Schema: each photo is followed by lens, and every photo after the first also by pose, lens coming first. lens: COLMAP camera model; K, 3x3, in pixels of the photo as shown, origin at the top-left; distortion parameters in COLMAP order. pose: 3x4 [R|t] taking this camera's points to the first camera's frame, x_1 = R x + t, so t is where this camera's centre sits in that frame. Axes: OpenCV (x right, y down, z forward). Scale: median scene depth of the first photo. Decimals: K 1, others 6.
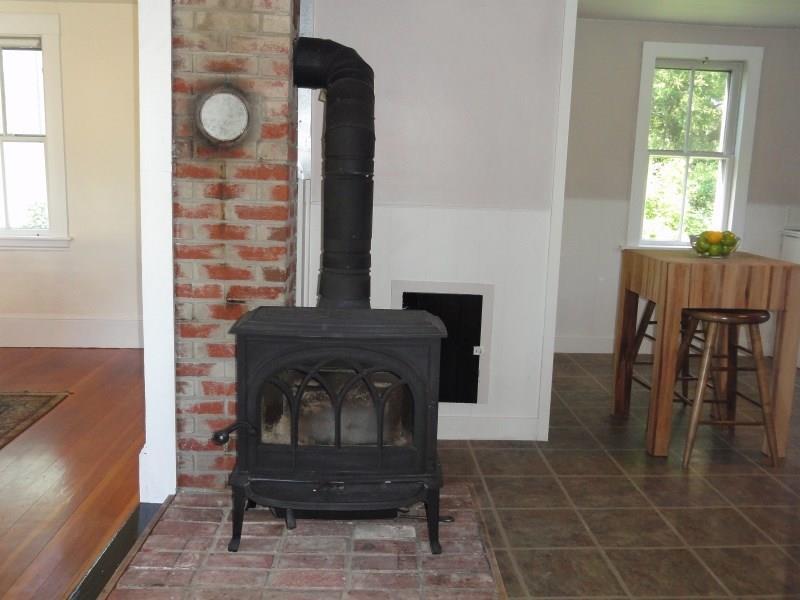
lens RADIAL K [[748.7, 0, 400.5], [0, 748.7, 300.9], [0, 0, 1]] dist [0.001188, 0.000000]
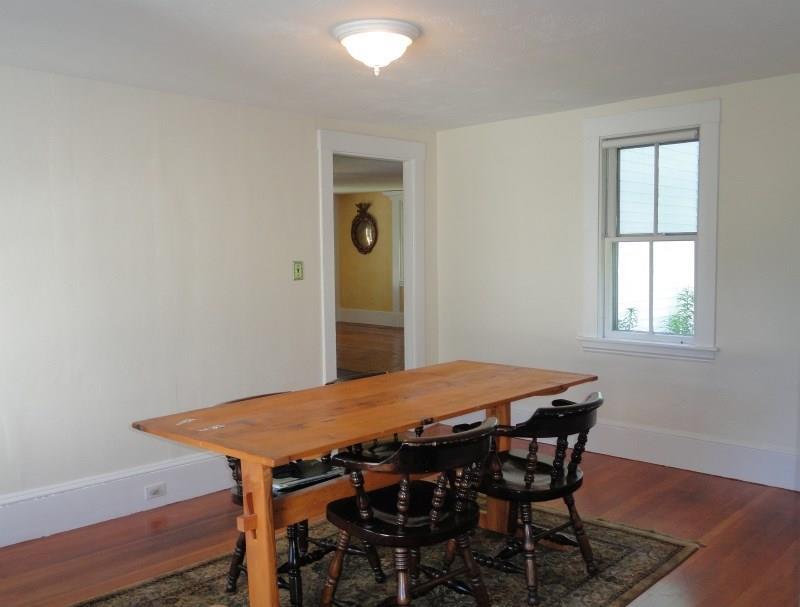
lens RADIAL K [[772.4, 0, 400.0], [0, 772.4, 304.9], [0, 0, 1]] dist [-0.034109, 0.000000]
pose [[0.688842, 0.014118, -0.724774, -0.062571], [-0.092706, 0.993316, -0.068761, -0.047761], [0.718959, 0.114556, 0.685547, 0.152371]]
